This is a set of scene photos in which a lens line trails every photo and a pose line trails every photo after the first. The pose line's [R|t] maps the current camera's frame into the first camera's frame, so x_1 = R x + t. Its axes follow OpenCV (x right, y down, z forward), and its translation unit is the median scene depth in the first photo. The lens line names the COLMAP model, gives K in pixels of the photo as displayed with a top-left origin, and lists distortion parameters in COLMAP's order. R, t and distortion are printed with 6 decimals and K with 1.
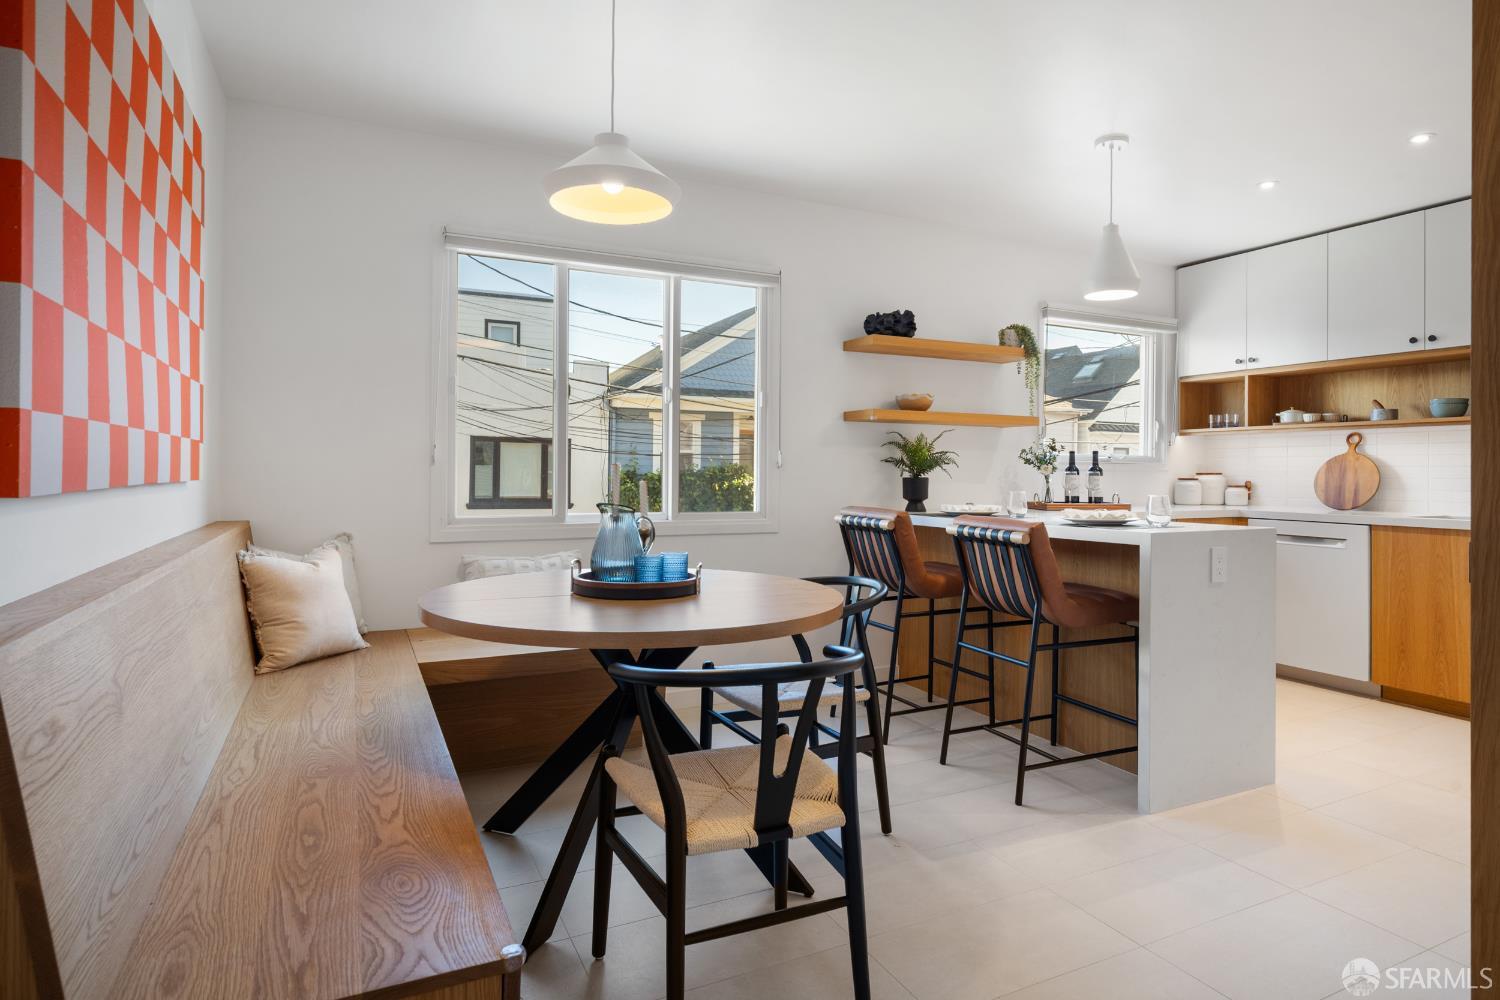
lens RADIAL K [[812.6, 0, 751.0], [0, 812.6, 465.0], [0, 0, 1]] dist [-0.000453, -0.002021]
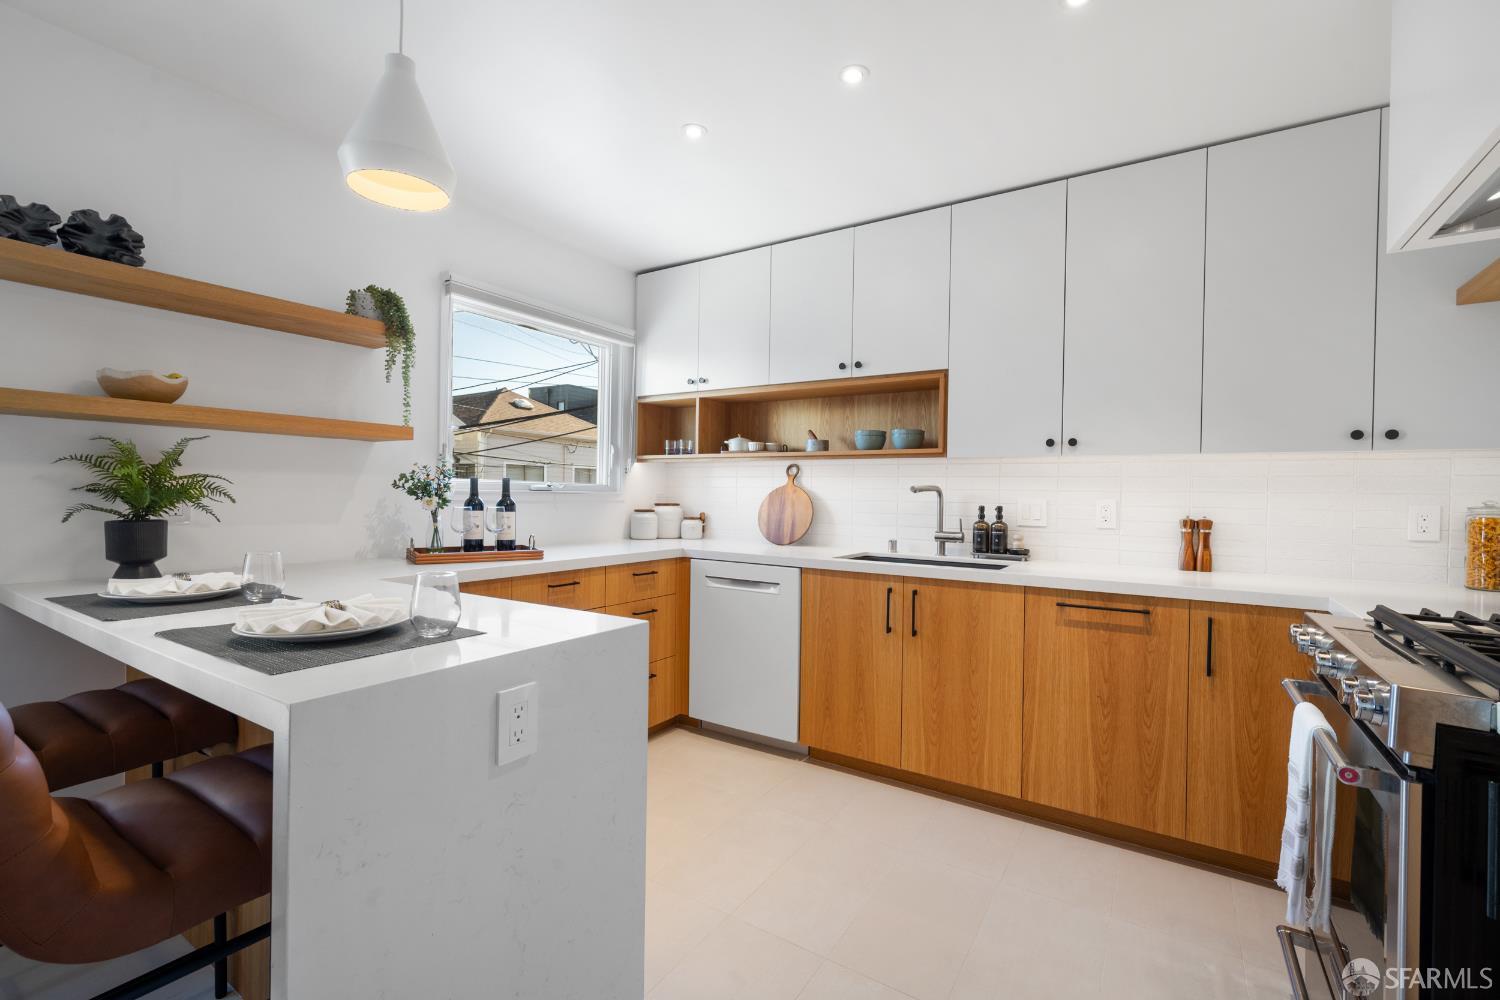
lens RADIAL K [[657.1, 0, 752.8], [0, 657.1, 498.5], [0, 0, 1]] dist [-0.000242, -0.000192]
pose [[0.853514, 0.002121, 0.521065, 0.302149], [-0.013038, 0.999766, 0.017286, -0.011931], [-0.520906, -0.021548, 0.853342, 0.365957]]
